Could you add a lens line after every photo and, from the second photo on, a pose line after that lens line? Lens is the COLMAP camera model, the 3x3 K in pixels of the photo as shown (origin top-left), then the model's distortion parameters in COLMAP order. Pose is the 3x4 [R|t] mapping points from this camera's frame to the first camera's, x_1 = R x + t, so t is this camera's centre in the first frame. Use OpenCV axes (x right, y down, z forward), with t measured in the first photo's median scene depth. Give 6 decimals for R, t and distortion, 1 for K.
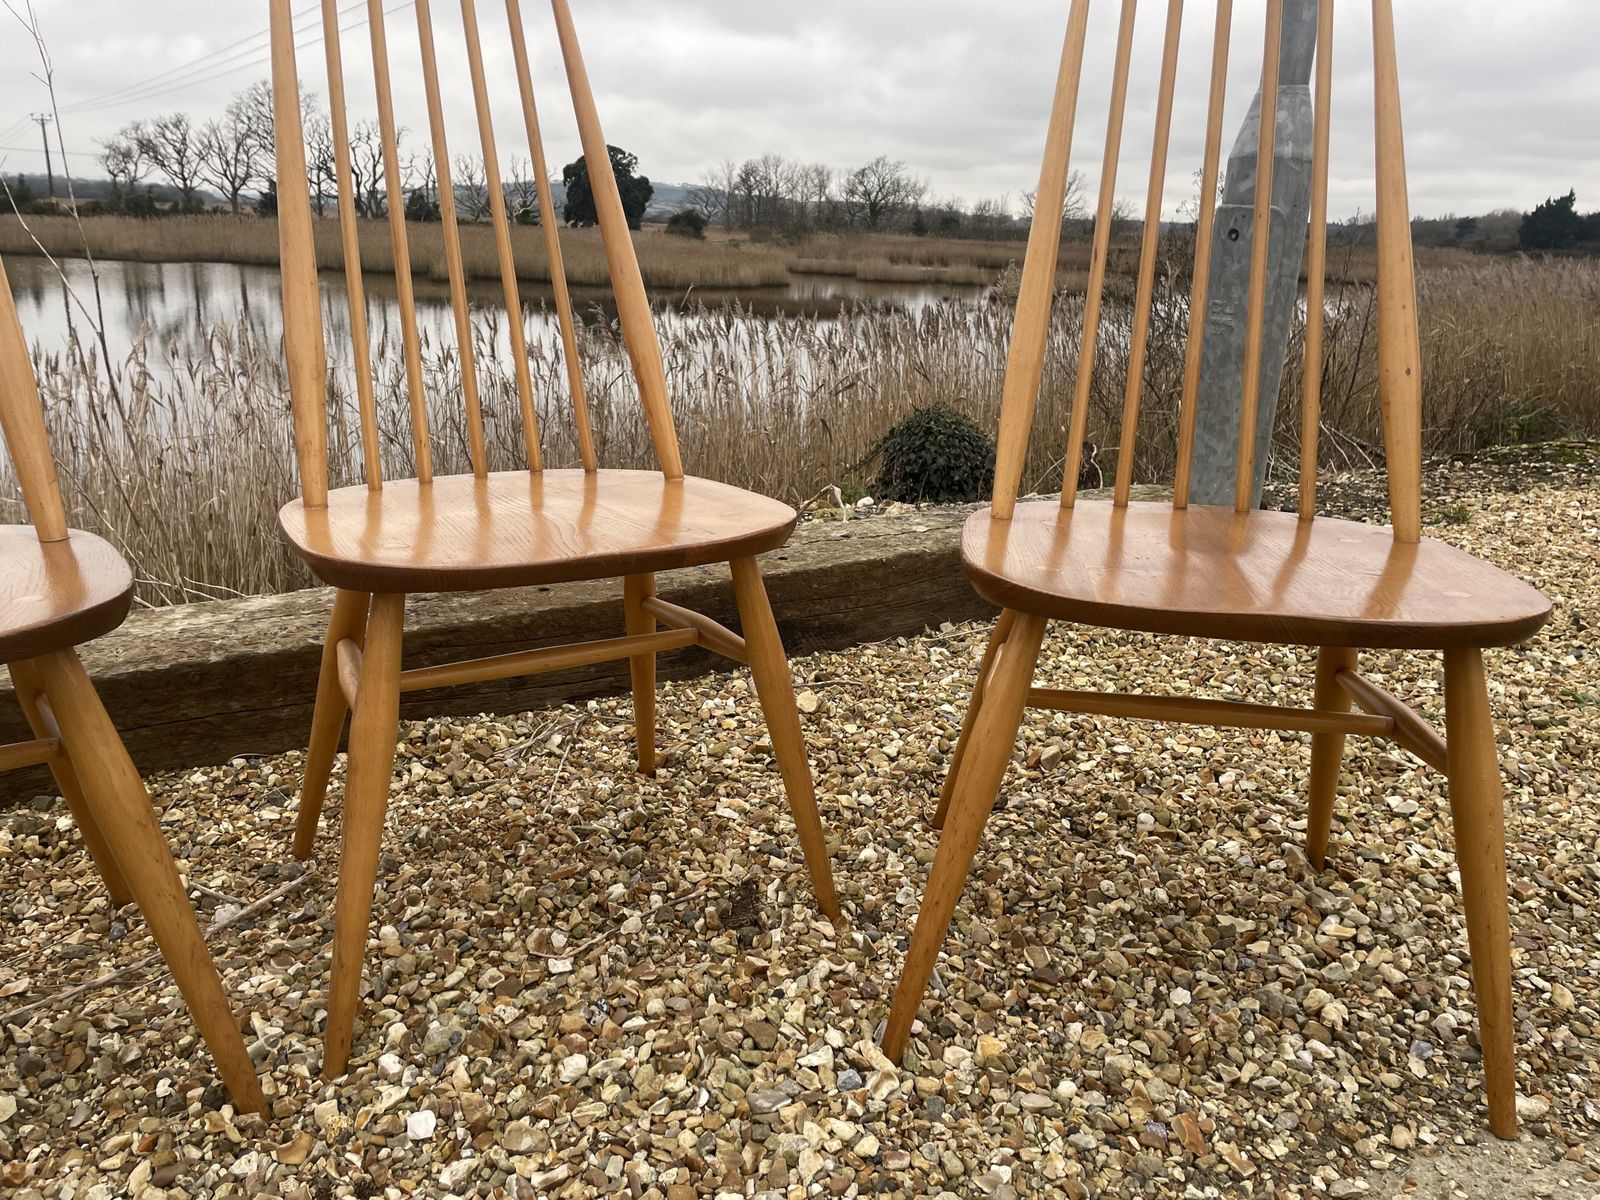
lens RADIAL K [[1203.3, 0, 796.1], [0, 1203.3, 601.7], [0, 0, 1]] dist [0.092851, -0.120150]
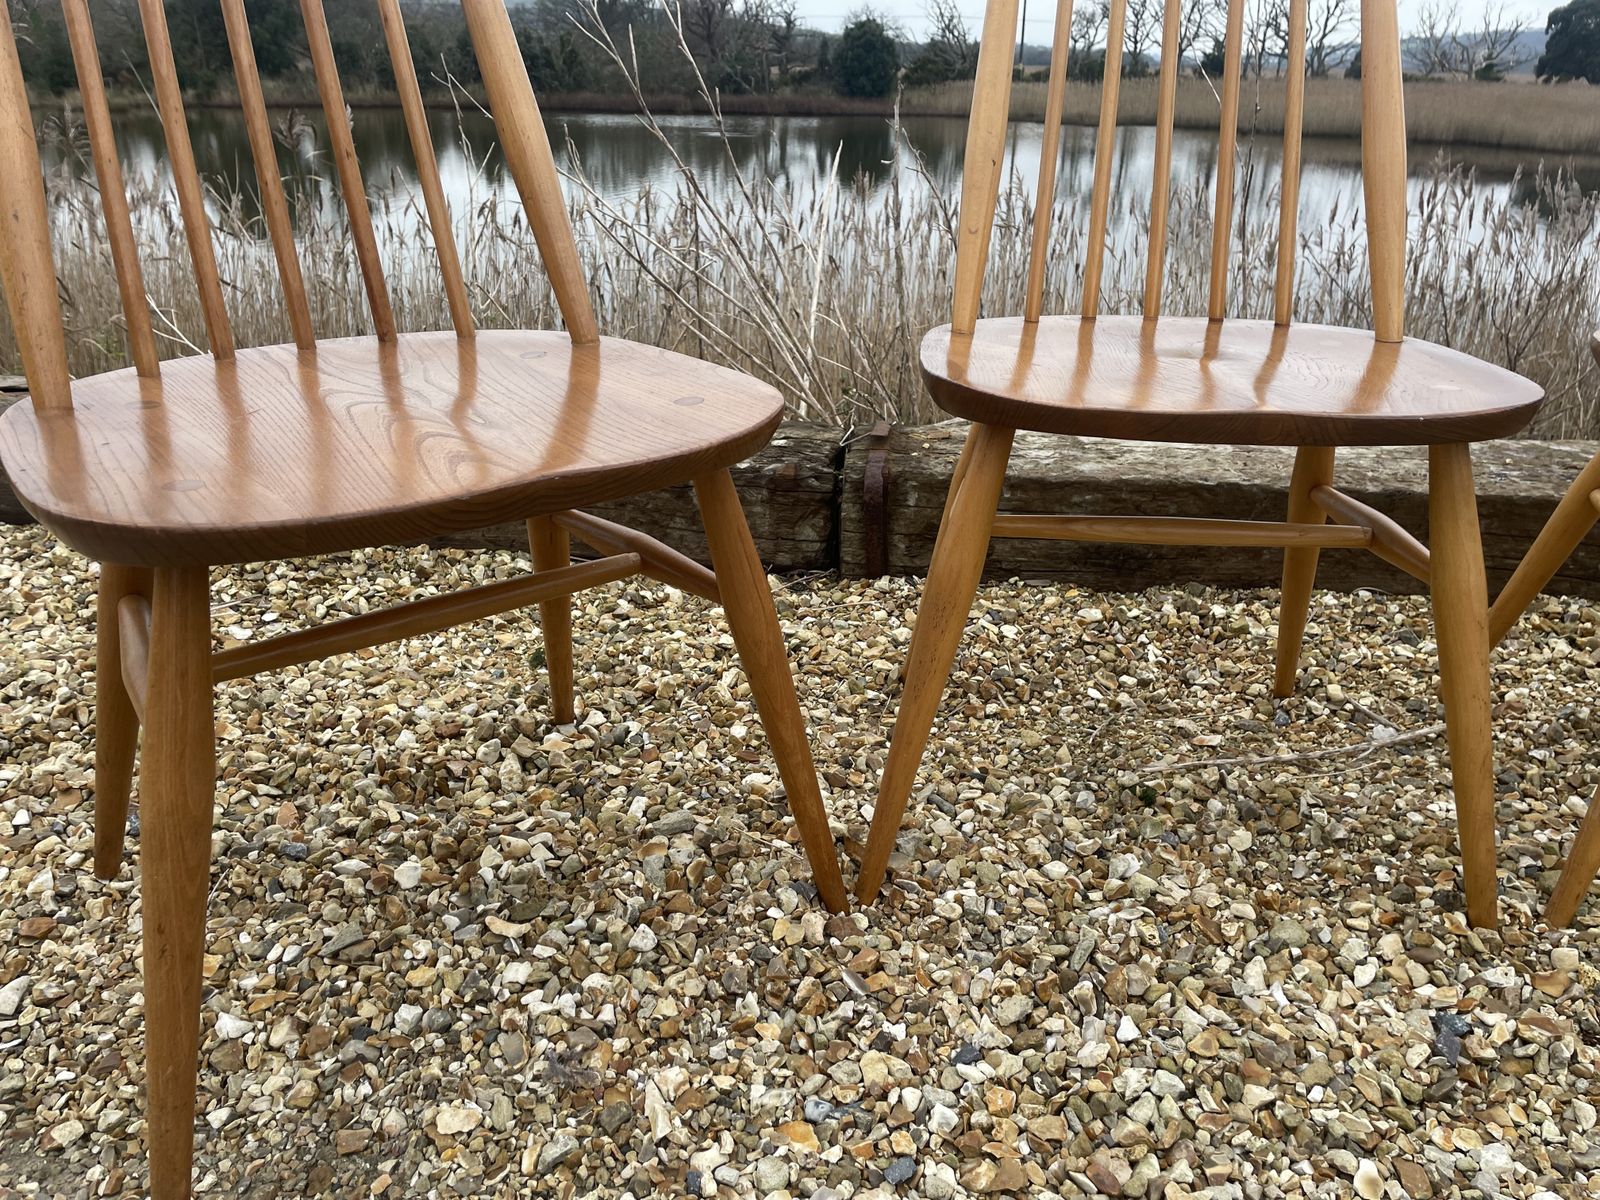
lens RADIAL K [[1203.3, 0, 810.1], [0, 1203.3, 609.0], [0, 0, 1]] dist [0.092851, -0.120150]
pose [[0.780871, 0.234138, -0.579155, -0.246137], [-0.172366, 0.971869, 0.160503, 0.065256], [0.600442, -0.025506, 0.799261, -0.093500]]
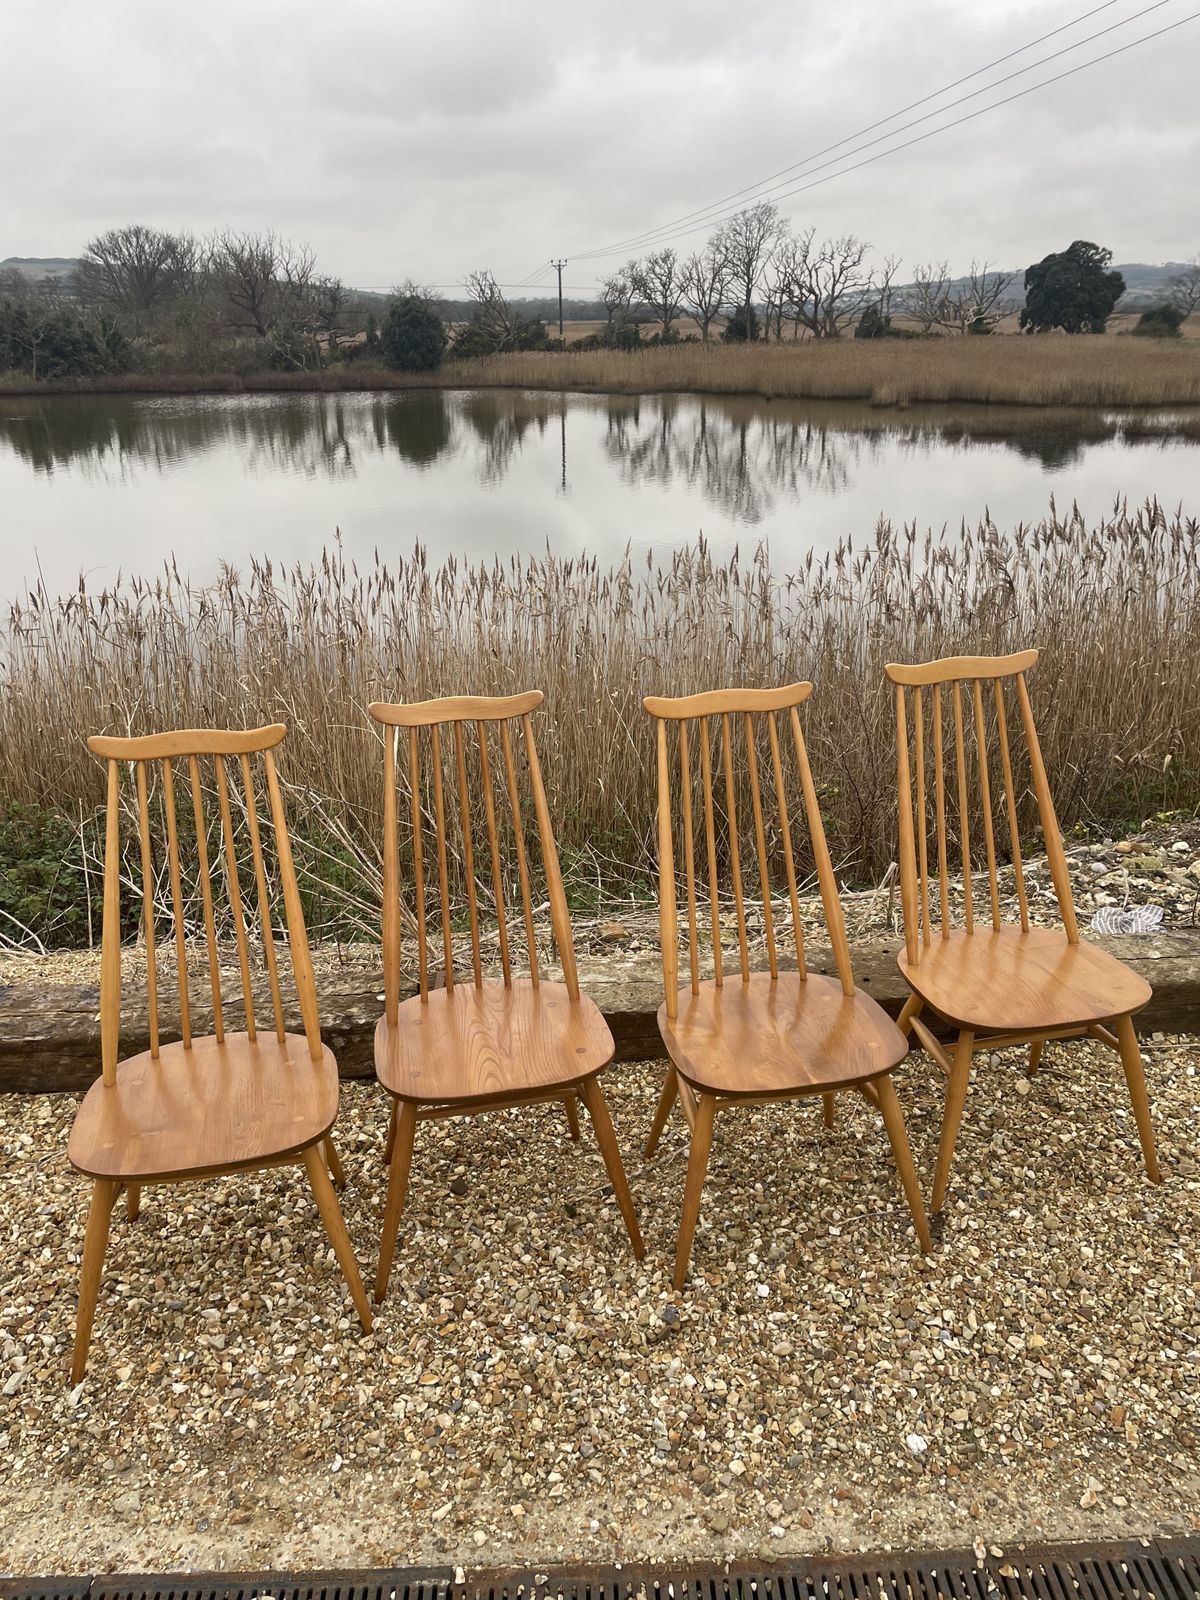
lens RADIAL K [[1203.3, 0, 592.1], [0, 1203.3, 787.4], [0, 0, 1]] dist [0.092851, -0.120150]
pose [[0.877921, 0.131932, -0.460270, 0.250036], [-0.102056, 0.990760, 0.089328, -0.495307], [0.467802, -0.031450, 0.883274, -0.839784]]
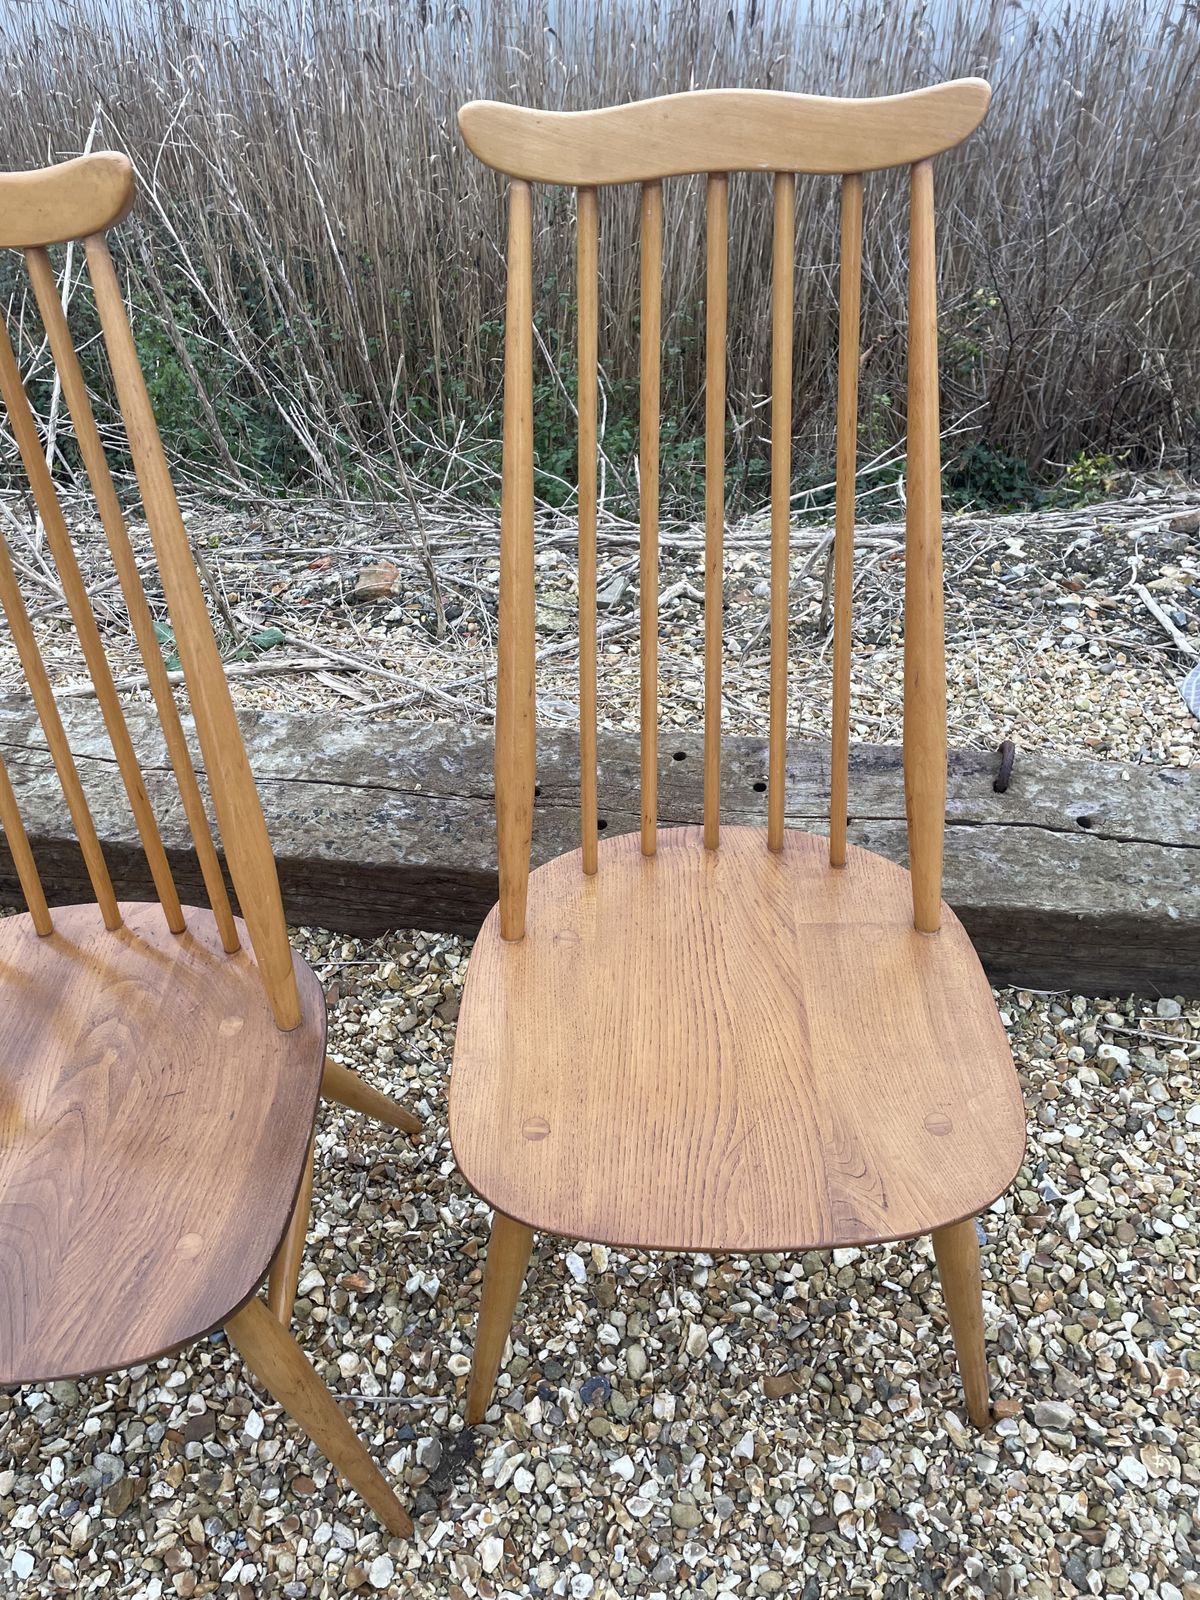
lens RADIAL K [[1202.7, 0, 608.2], [0, 1202.7, 807.5], [0, 0, 1]] dist [0.080907, -0.099987]
pose [[0.766797, 0.436925, -0.470232, 0.241227], [-0.153513, 0.836145, 0.526589, -0.599828], [0.623262, -0.331600, 0.708227, 0.523264]]
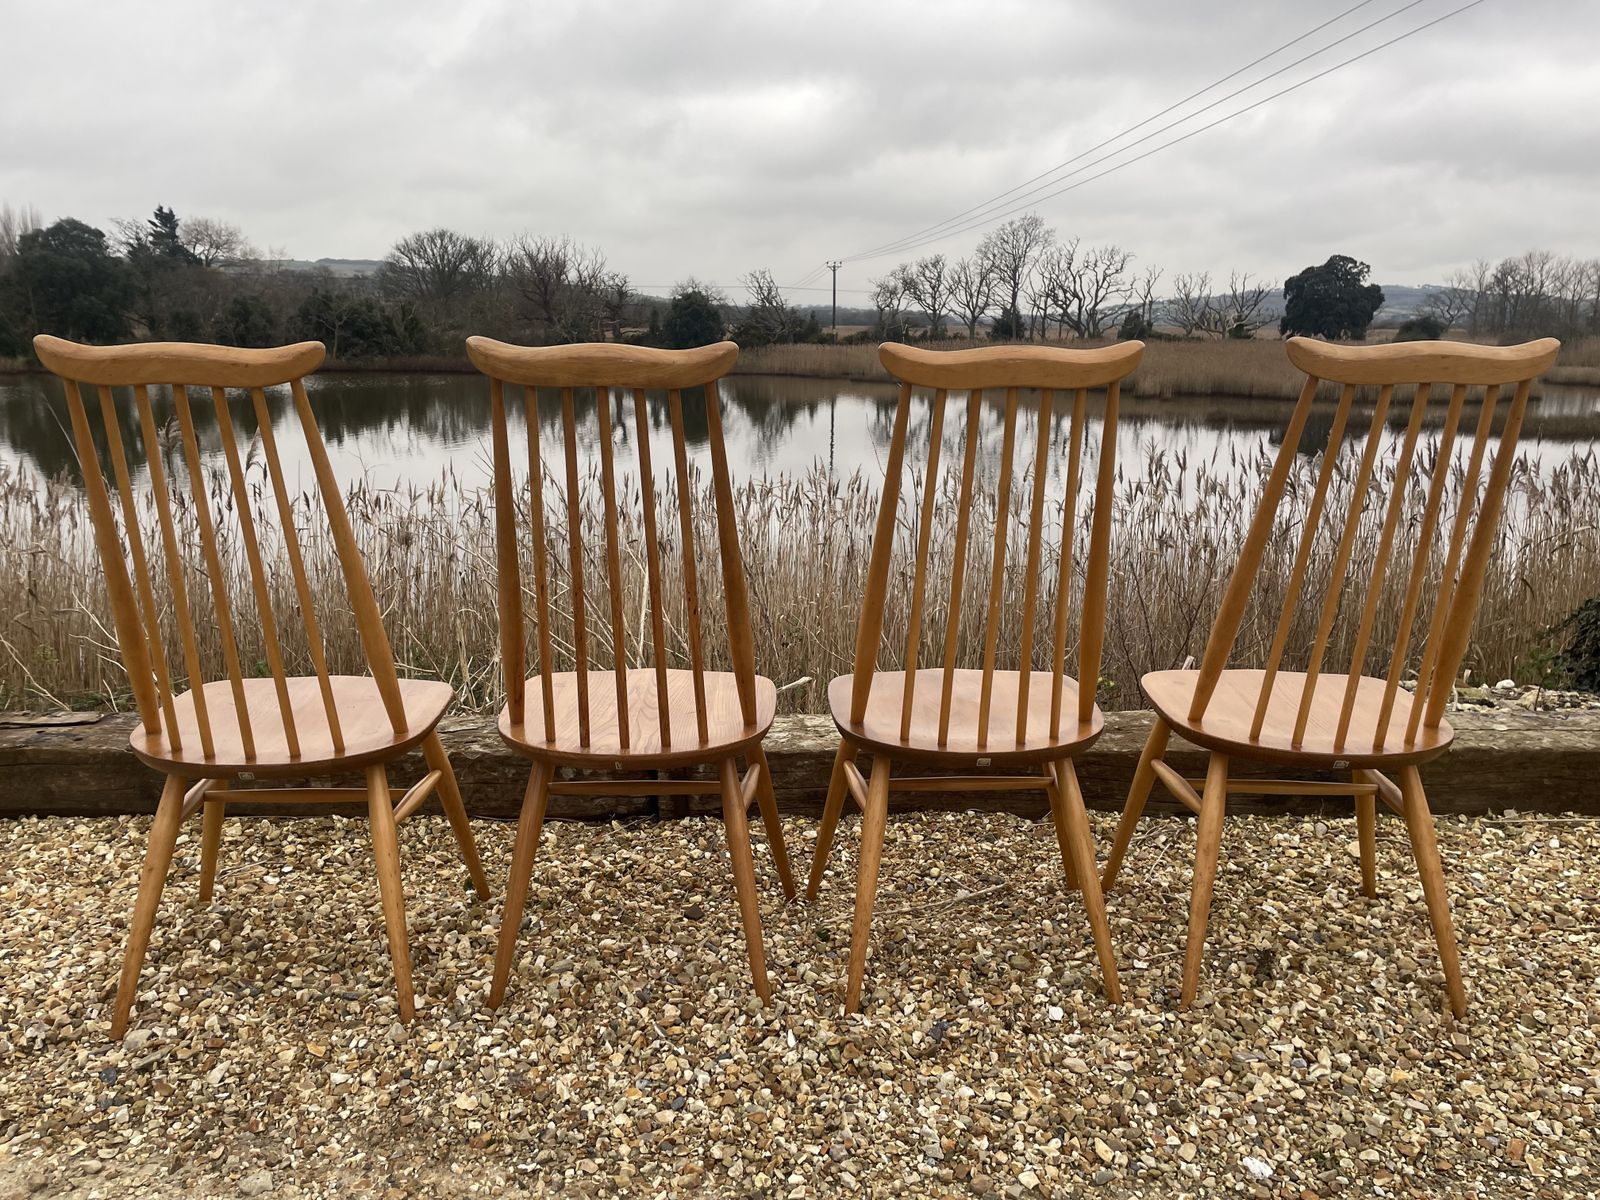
lens RADIAL K [[1203.3, 0, 803.4], [0, 1203.3, 598.4], [0, 0, 1]] dist [0.092851, -0.120150]
pose [[0.854596, 0.089824, -0.511465, 0.195865], [-0.134366, 0.989633, -0.050710, -0.052839], [0.501608, 0.112060, 0.857806, -0.652430]]
